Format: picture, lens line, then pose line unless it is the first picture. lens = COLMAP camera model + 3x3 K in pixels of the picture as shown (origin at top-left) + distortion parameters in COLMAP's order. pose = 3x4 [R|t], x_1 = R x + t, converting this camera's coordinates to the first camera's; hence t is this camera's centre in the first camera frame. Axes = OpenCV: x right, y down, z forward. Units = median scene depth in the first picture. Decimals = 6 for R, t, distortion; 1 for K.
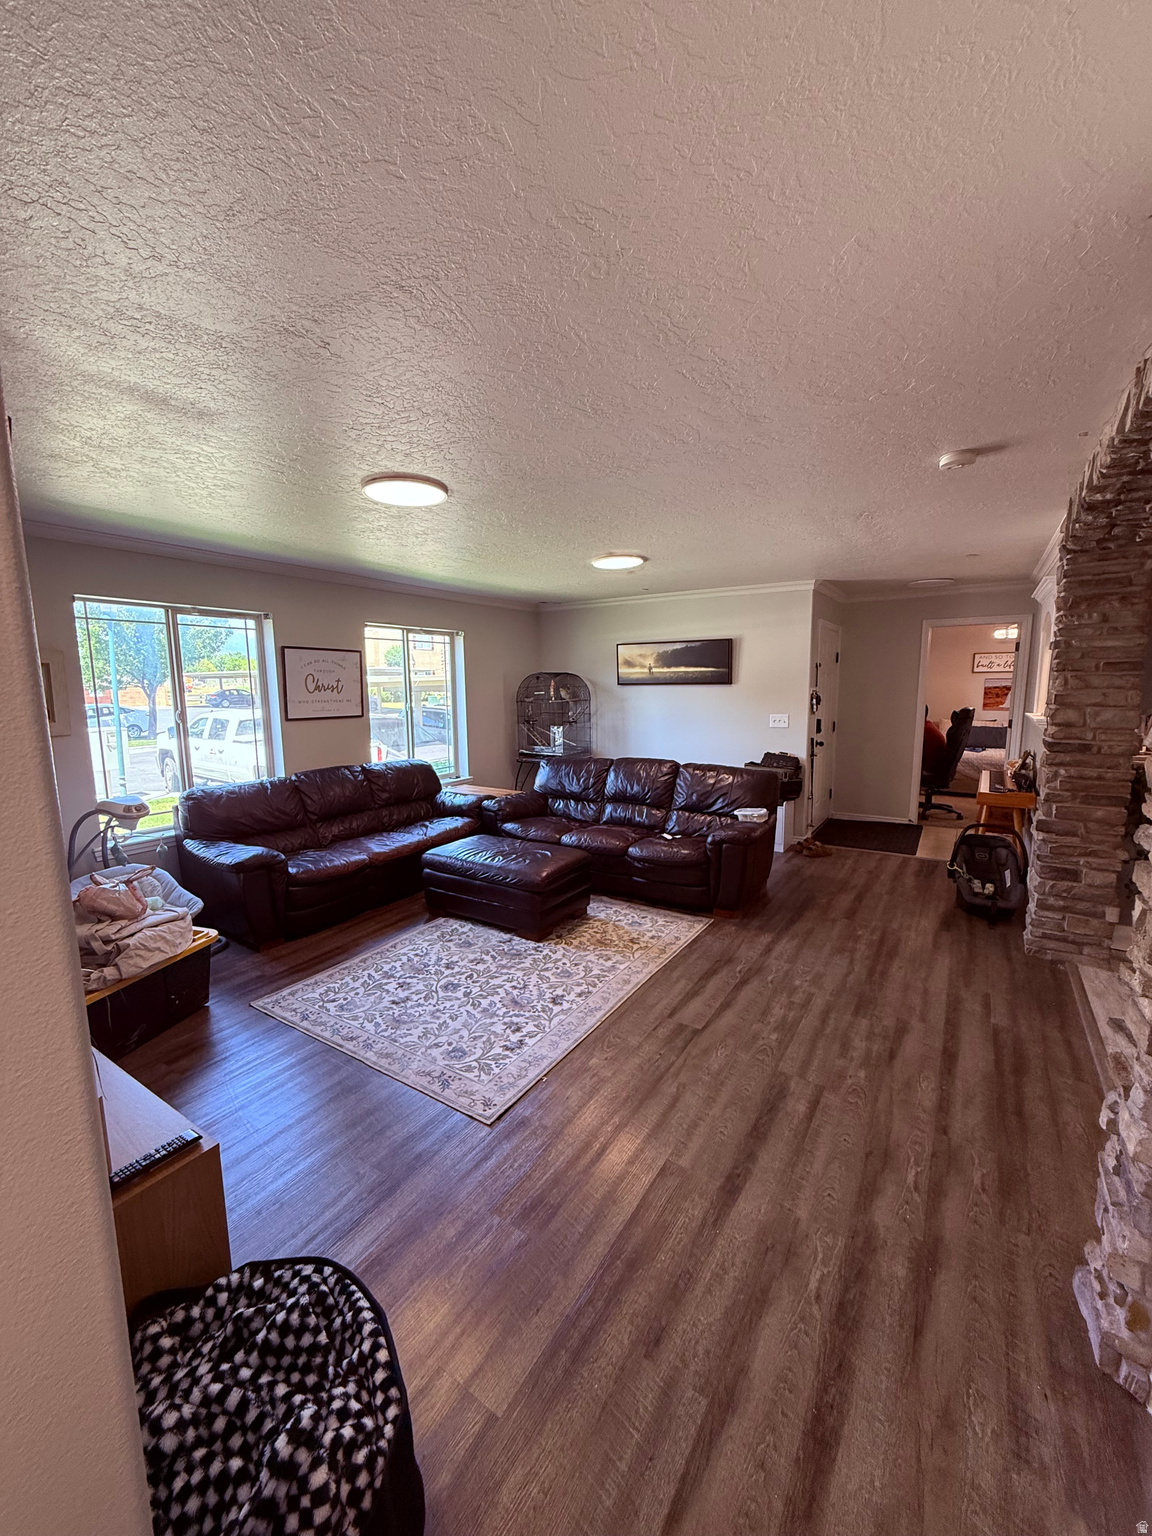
lens RADIAL K [[613.6, 0, 573.2], [0, 613.6, 768.5], [0, 0, 1]] dist [0.001904, 0.000192]
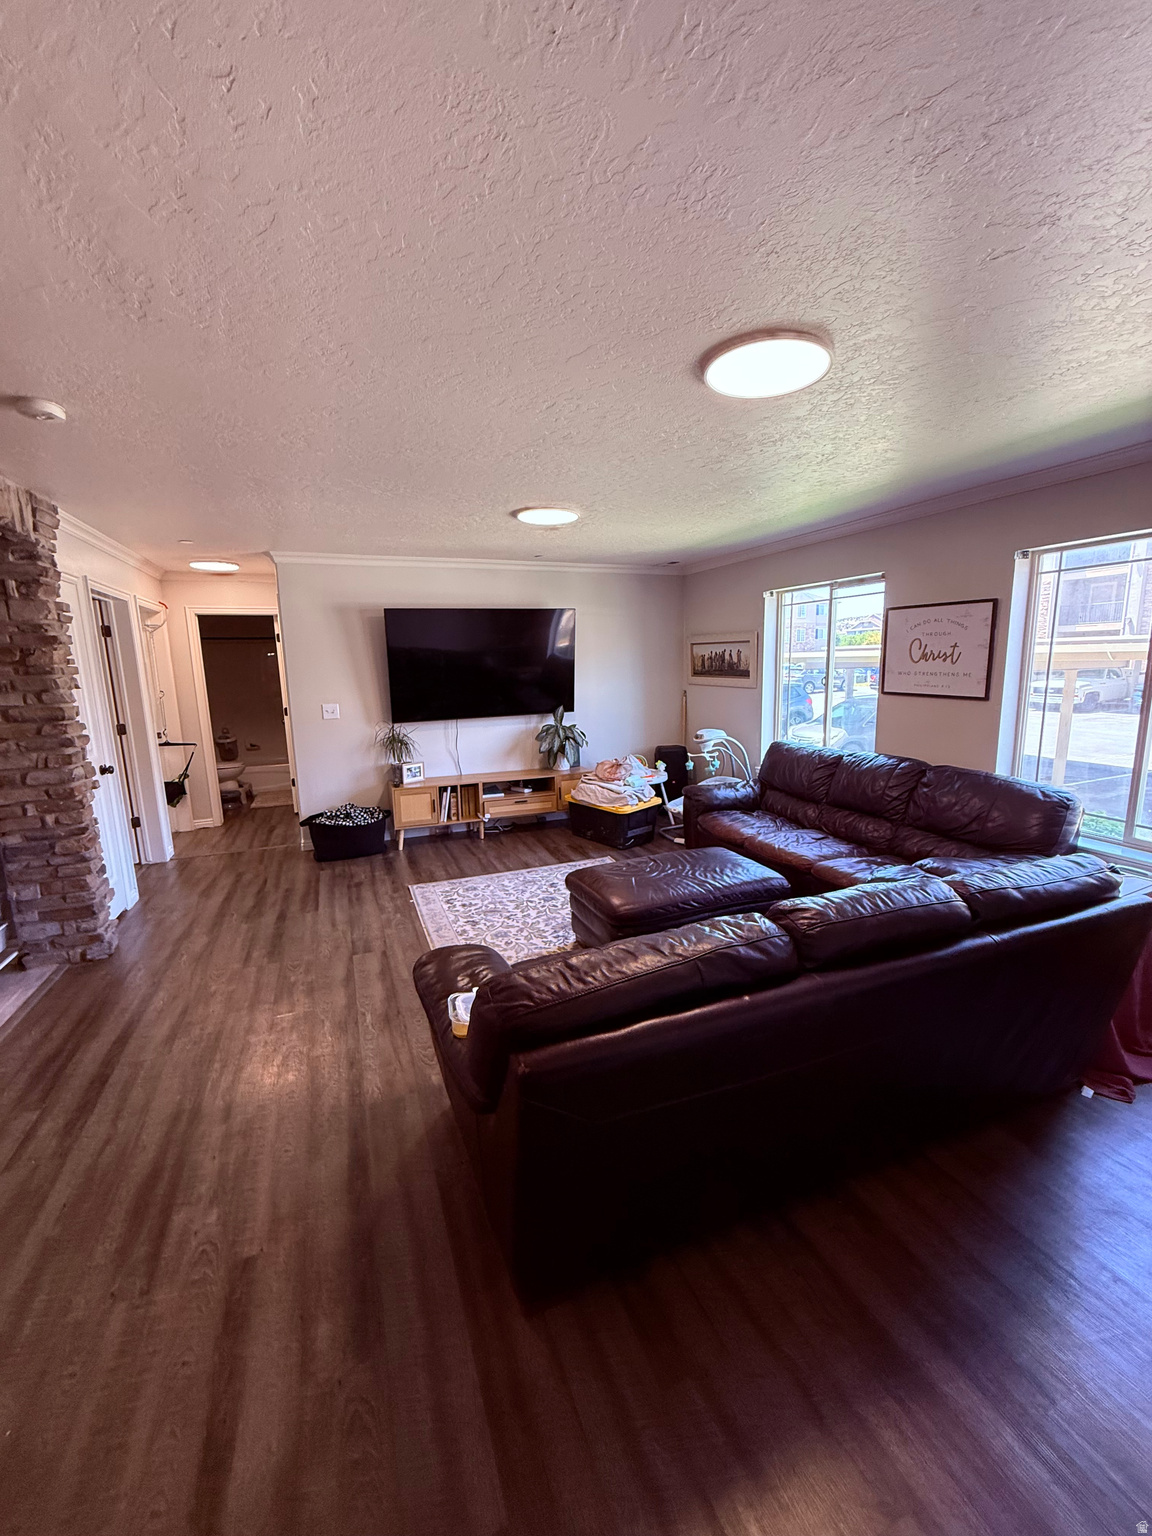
lens RADIAL K [[613.6, 0, 578.4], [0, 613.6, 767.0], [0, 0, 1]] dist [0.001904, 0.000192]
pose [[-0.573335, 0.164101, -0.802719, 0.783029], [-0.084554, 0.962655, 0.257188, -0.256160], [0.814947, 0.215328, -0.538048, 1.755243]]
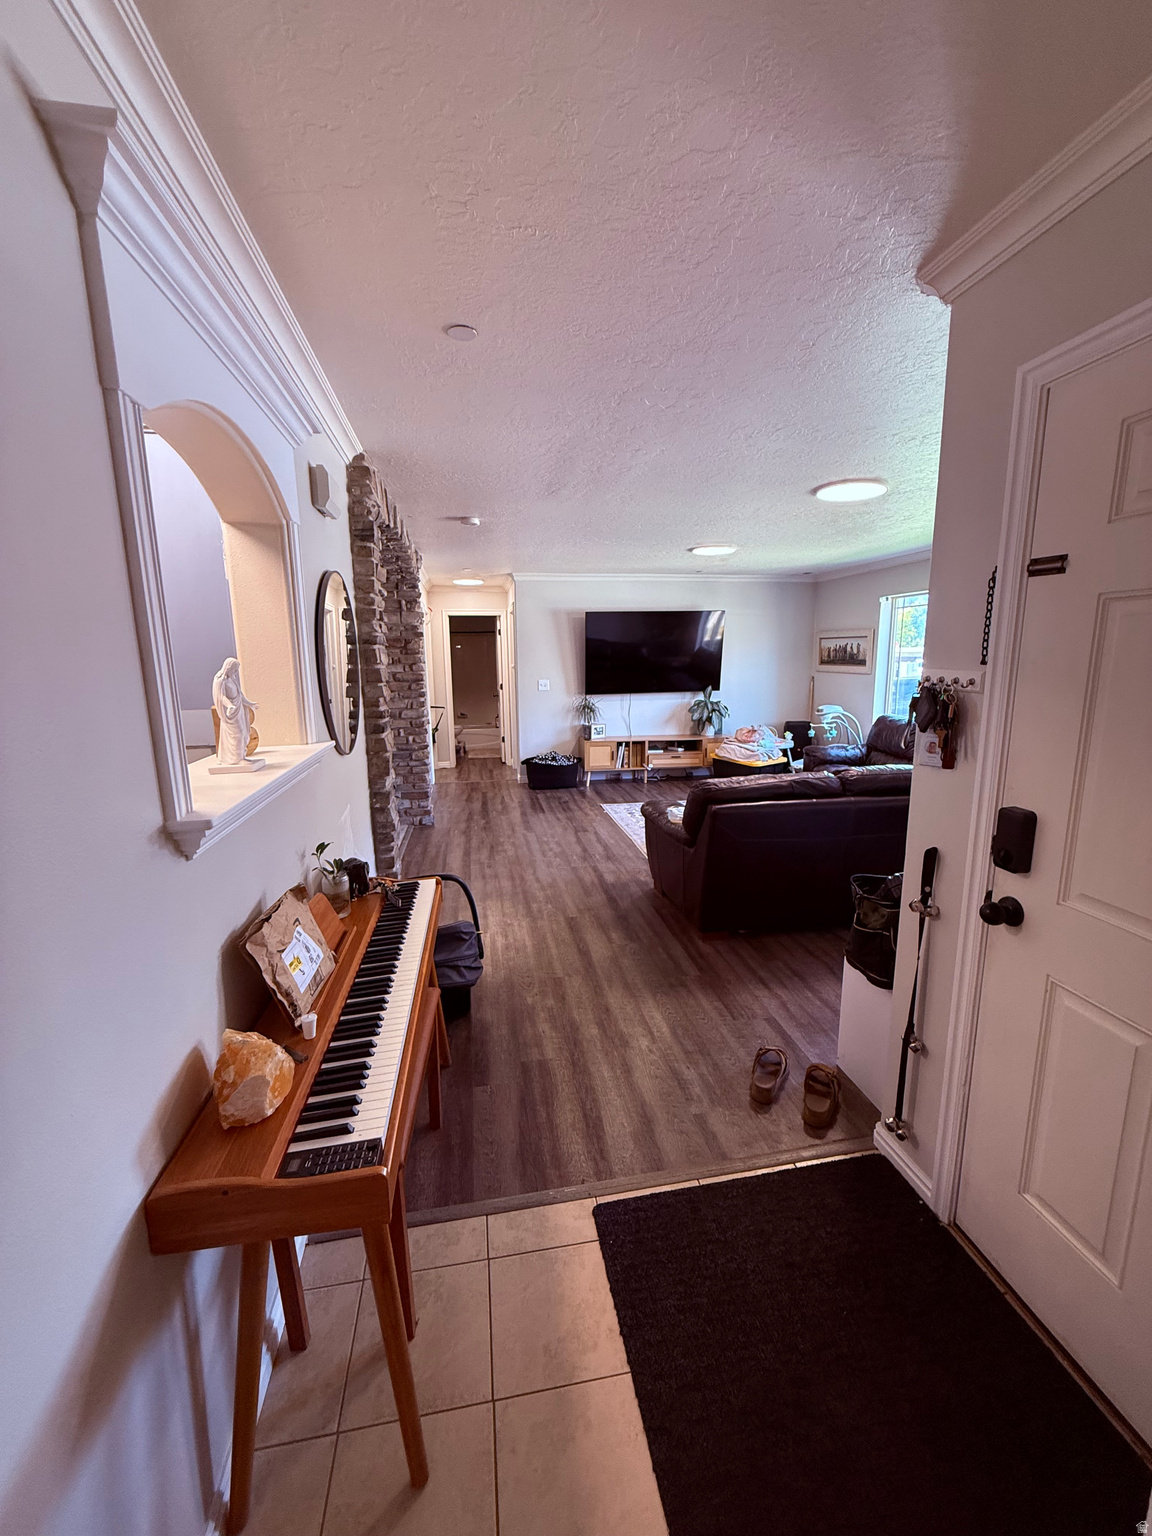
lens RADIAL K [[613.6, 0, 575.0], [0, 613.6, 769.1], [0, 0, 1]] dist [0.001904, 0.000192]
pose [[-0.736160, 0.142089, -0.661725, 1.329945], [-0.073374, 0.955197, 0.286733, -0.291960], [0.672819, 0.259635, -0.692751, 2.075235]]
